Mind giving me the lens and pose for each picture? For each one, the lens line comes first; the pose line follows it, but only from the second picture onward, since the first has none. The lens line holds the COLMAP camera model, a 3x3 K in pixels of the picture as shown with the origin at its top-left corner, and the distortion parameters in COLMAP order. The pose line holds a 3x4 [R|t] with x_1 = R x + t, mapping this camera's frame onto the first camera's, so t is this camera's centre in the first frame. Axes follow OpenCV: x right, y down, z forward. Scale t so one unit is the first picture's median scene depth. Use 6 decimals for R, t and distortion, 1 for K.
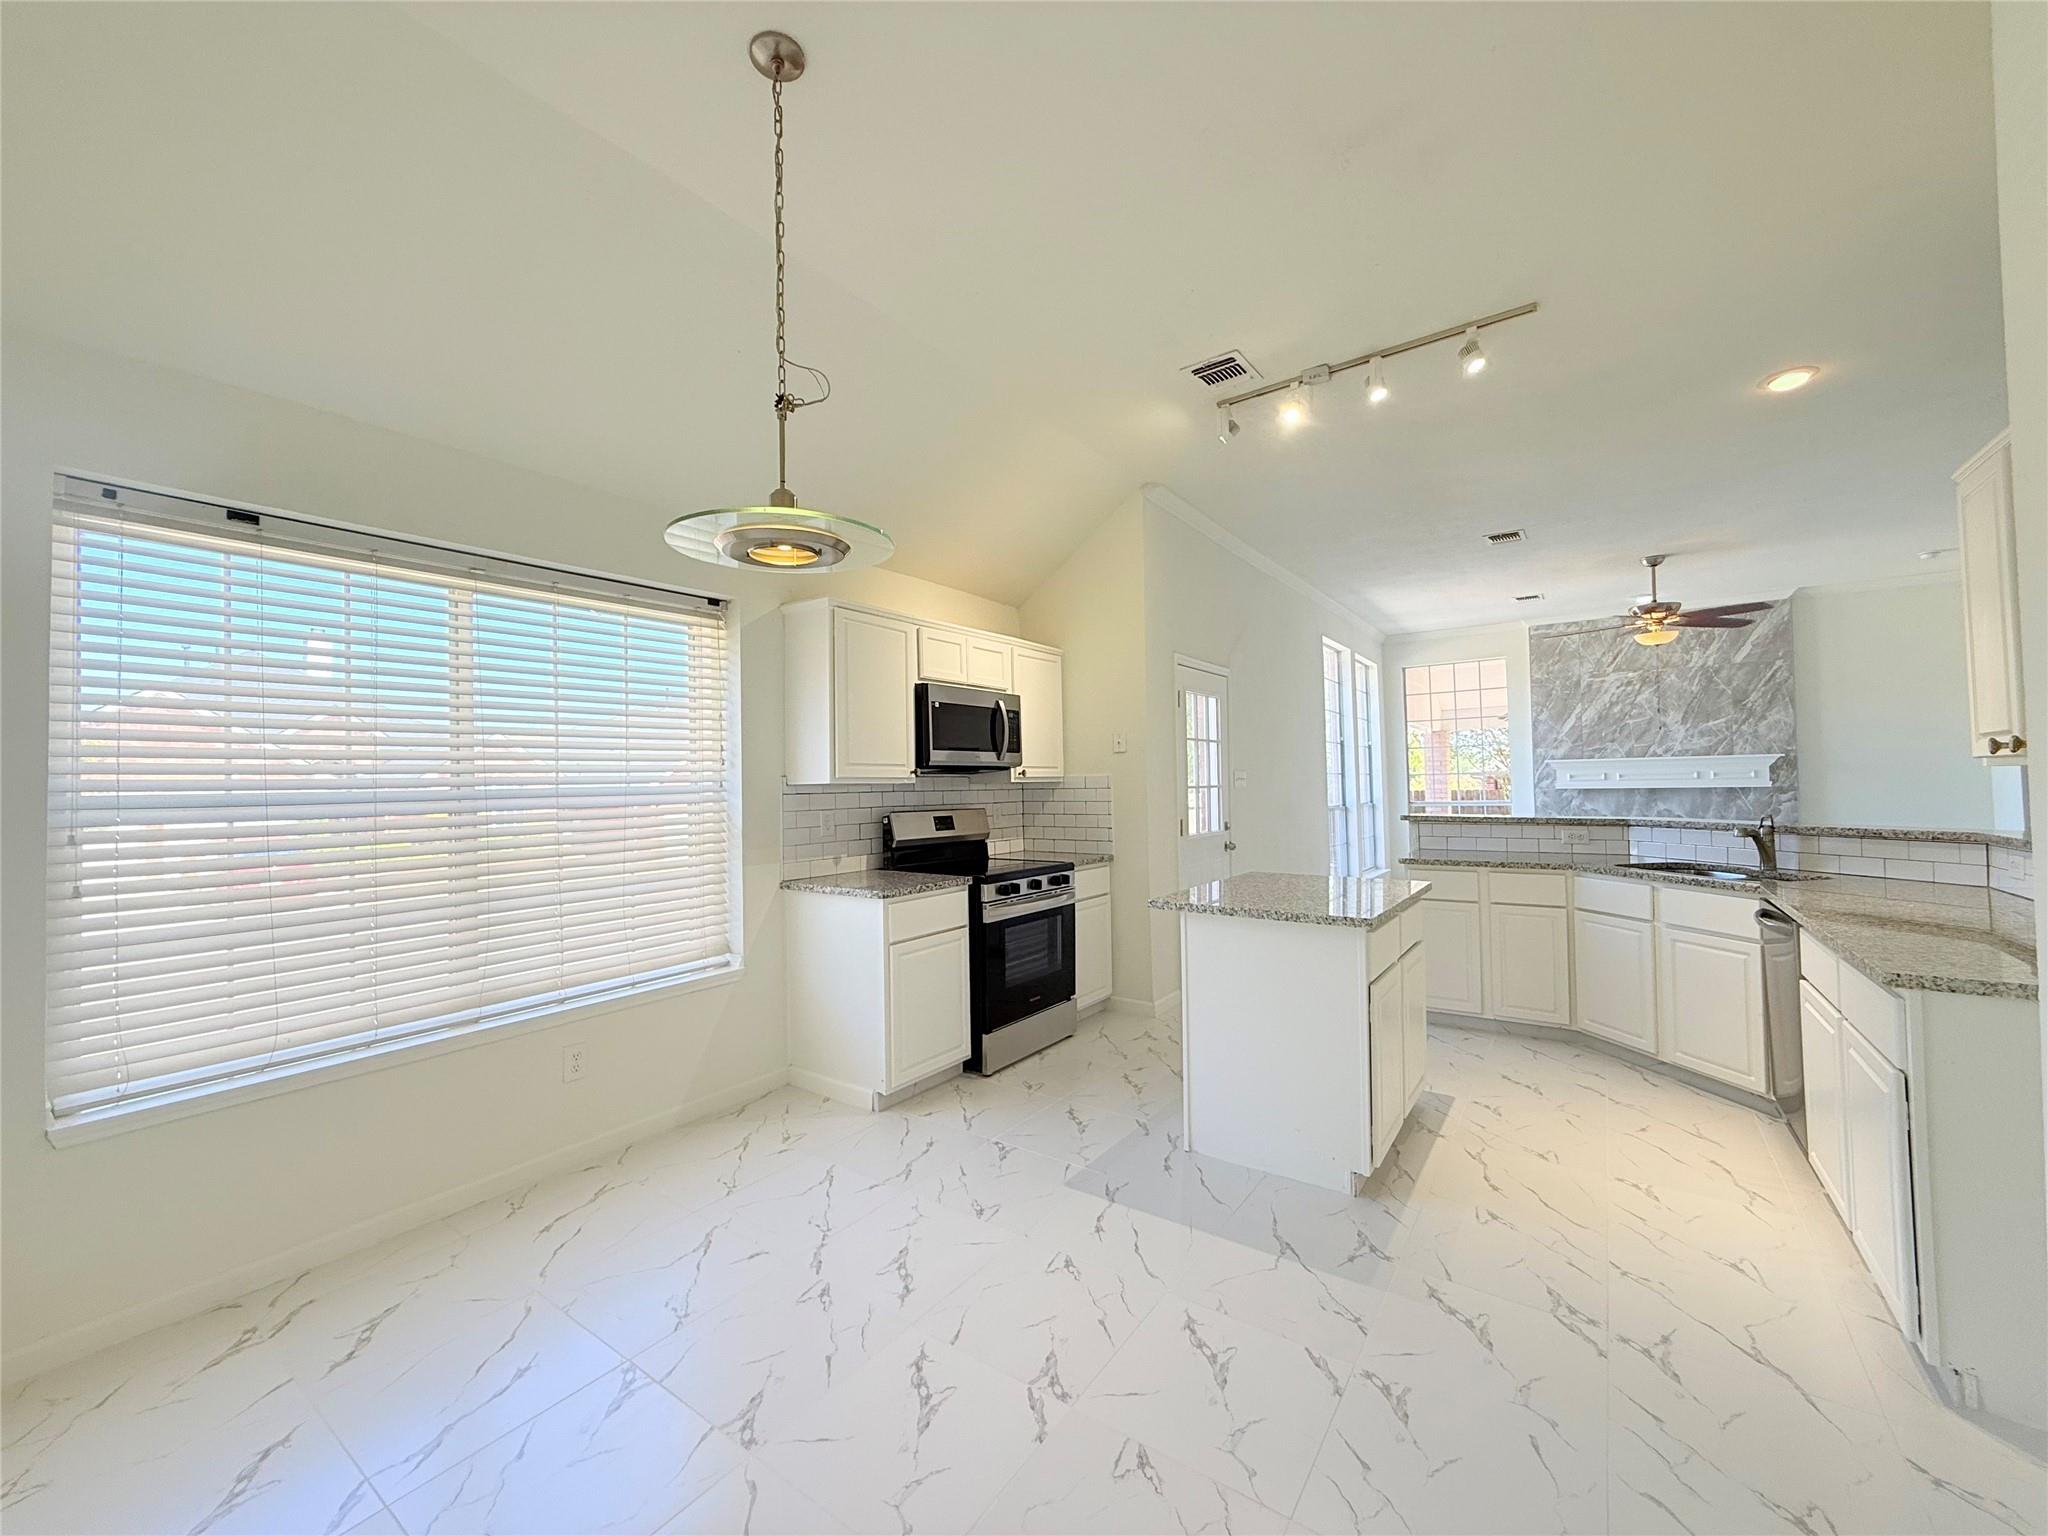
lens RADIAL K [[814.4, 0, 1018.6], [0, 814.4, 765.4], [0, 0, 1]] dist [-0.000938, 0.000695]
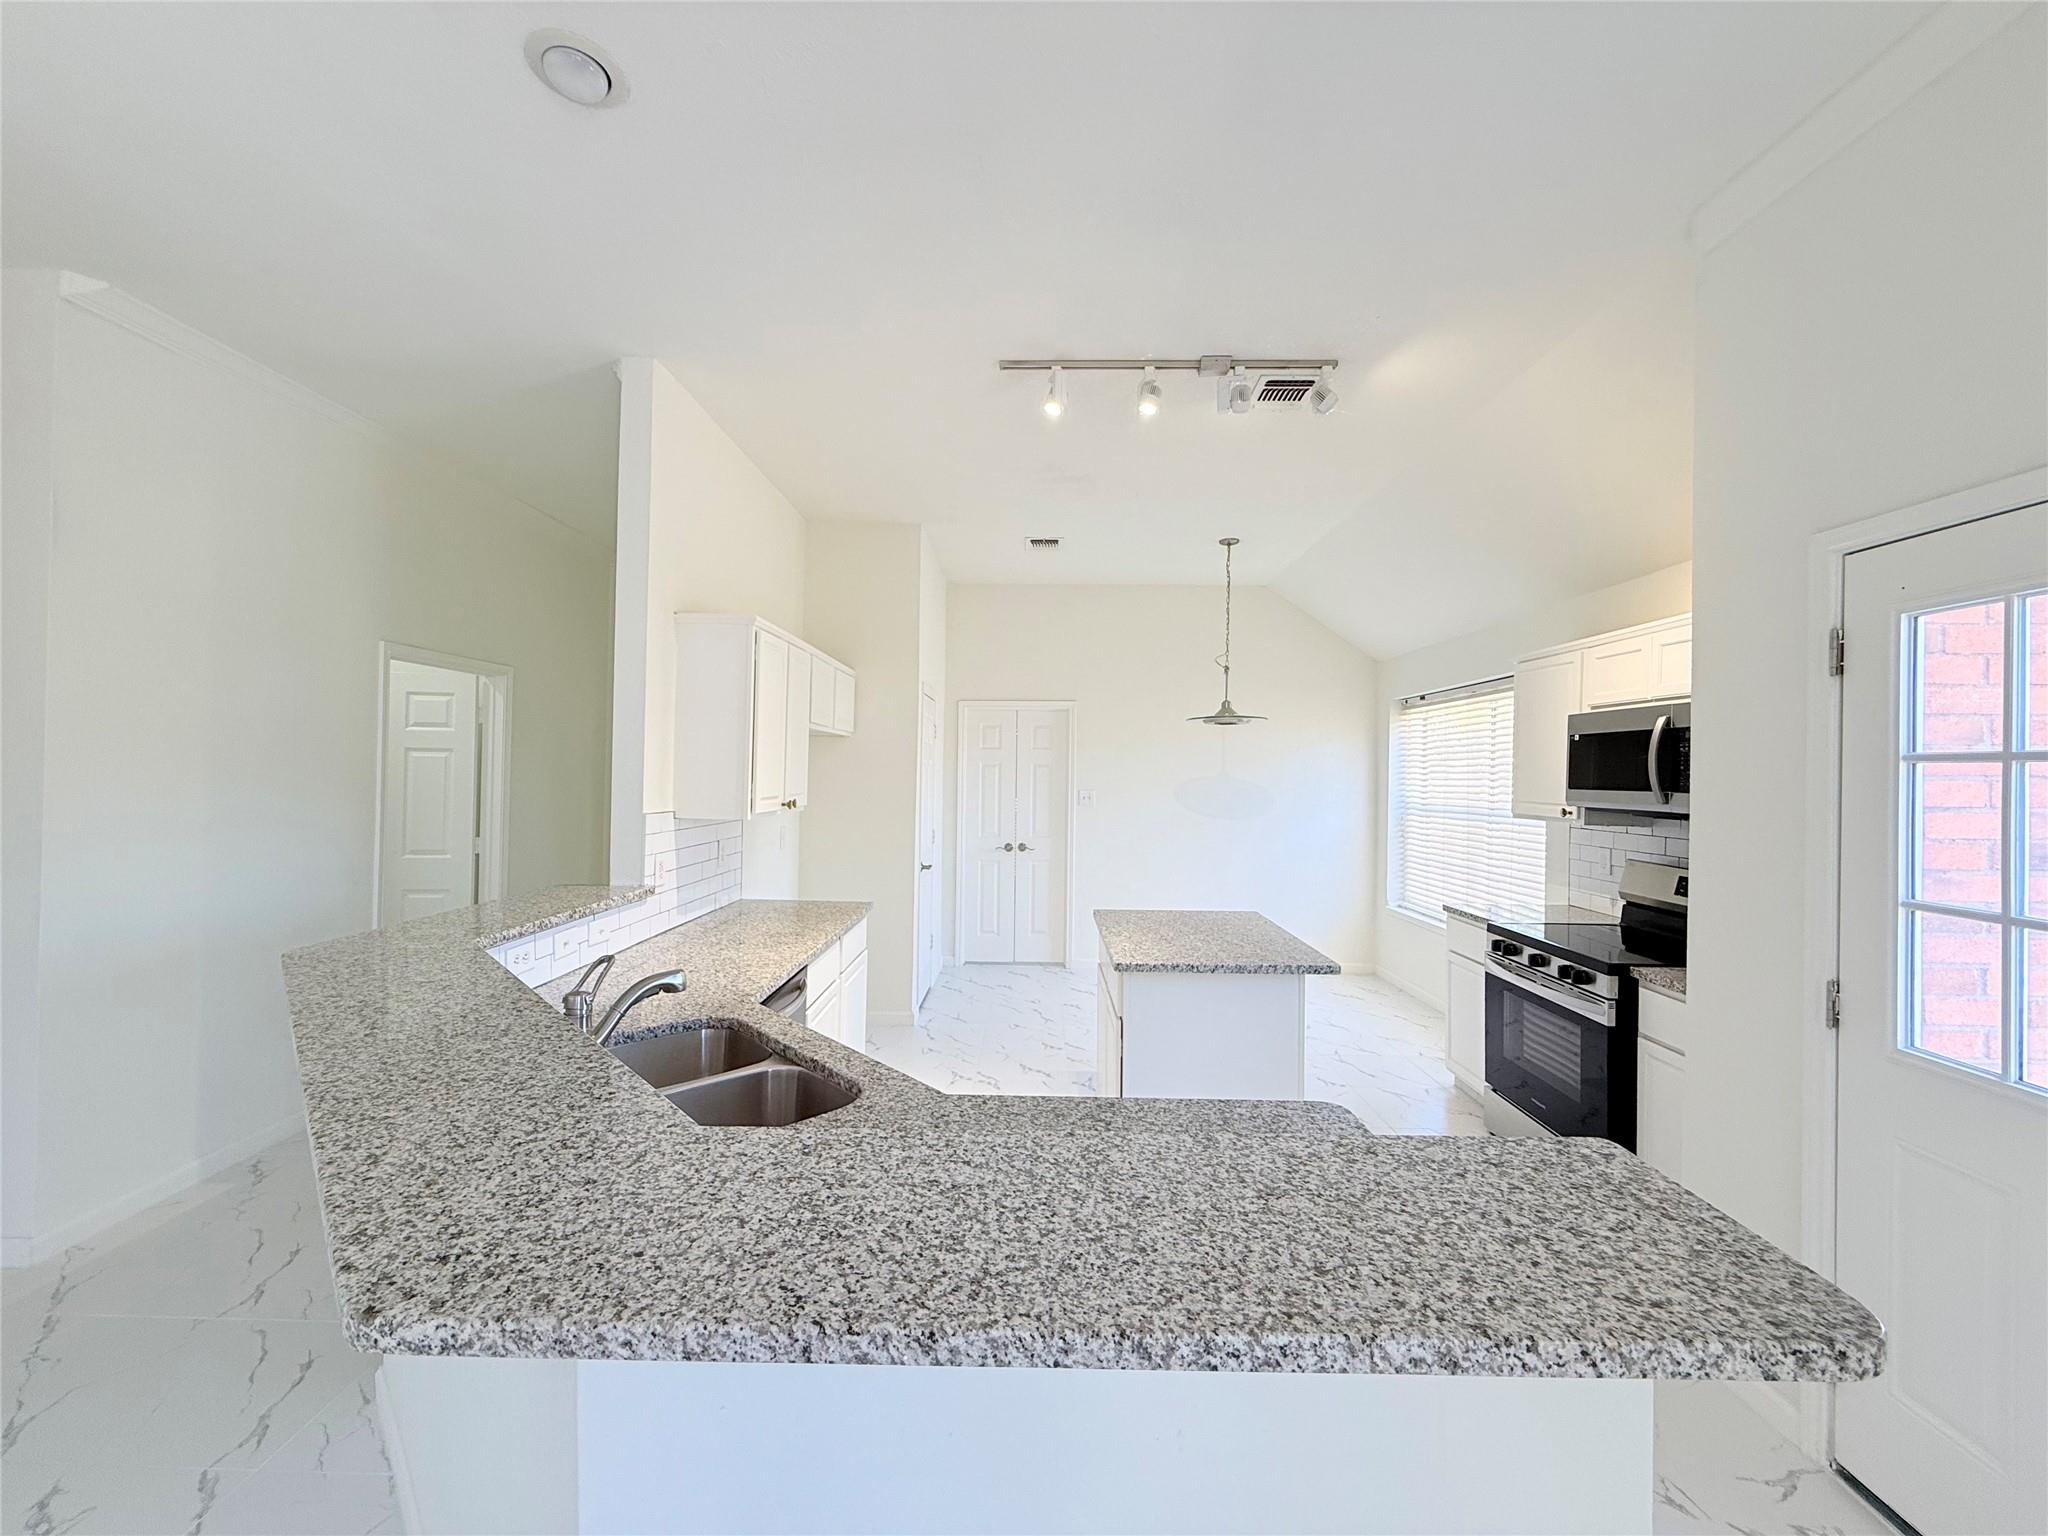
lens RADIAL K [[814.4, 0, 1017.1], [0, 814.4, 764.9], [0, 0, 1]] dist [-0.000938, 0.000695]
pose [[-0.825545, -0.001879, -0.564332, 0.553140], [0.011168, 0.999744, -0.019667, -0.021714], [0.564225, -0.022538, -0.825313, 0.853645]]
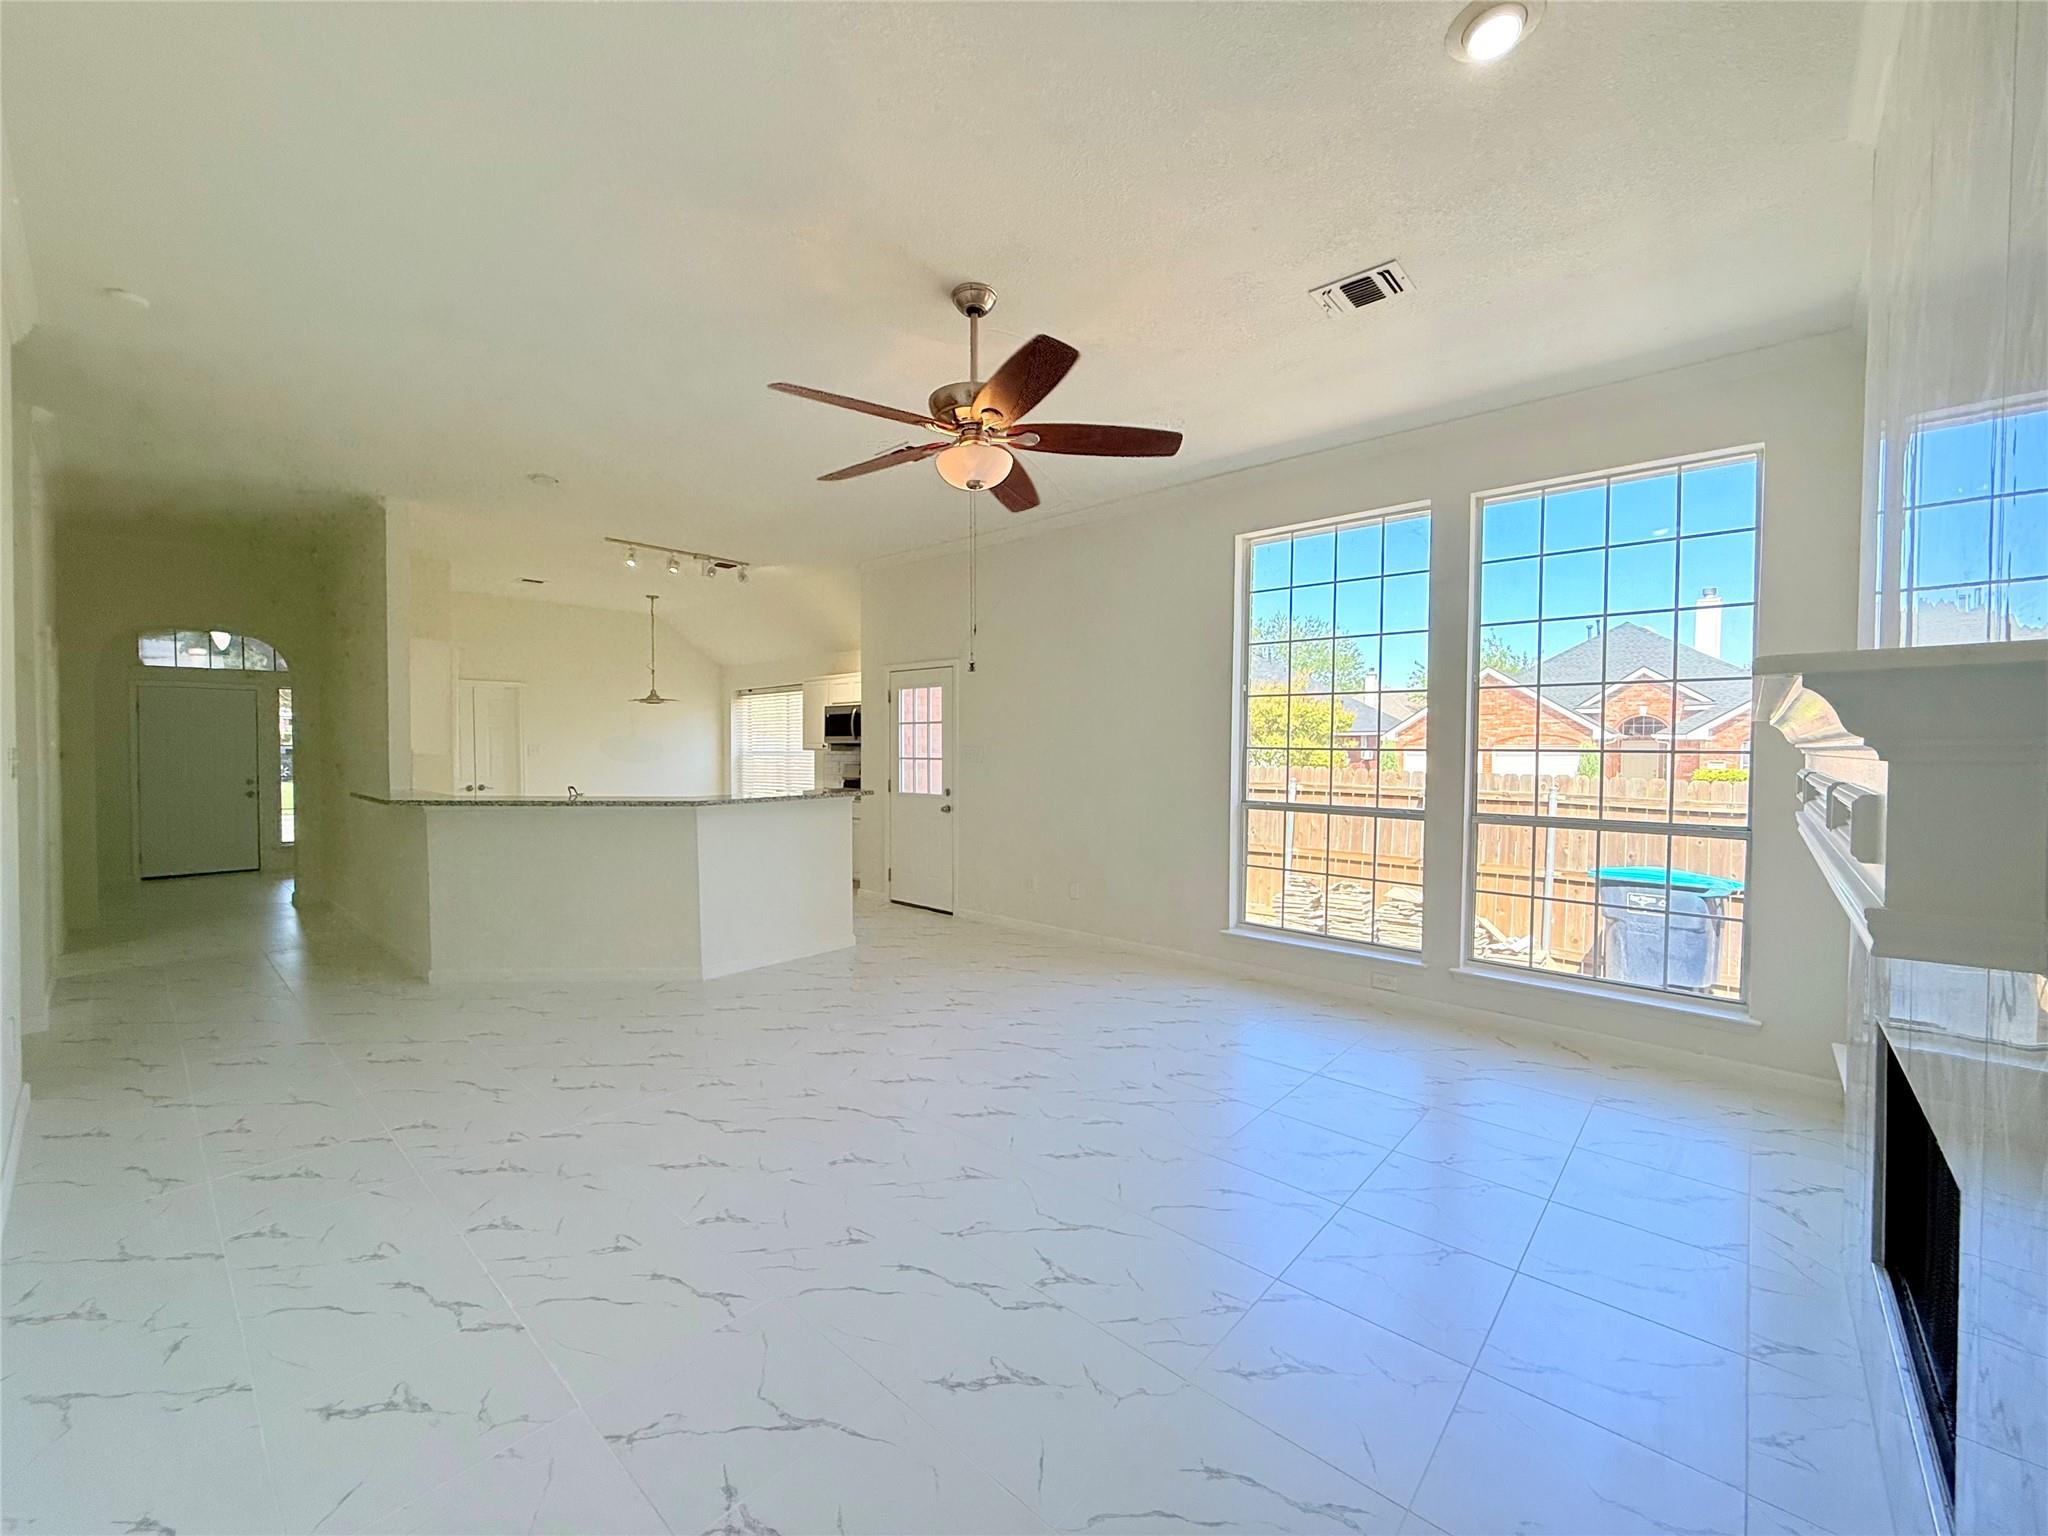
lens RADIAL K [[814.4, 0, 1016.9], [0, 814.4, 761.5], [0, 0, 1]] dist [-0.000938, 0.000695]
pose [[-0.111662, 0.033977, -0.993165, 1.255390], [0.023440, 0.999227, 0.031549, -0.005408], [0.993470, -0.019757, -0.112372, 1.081549]]
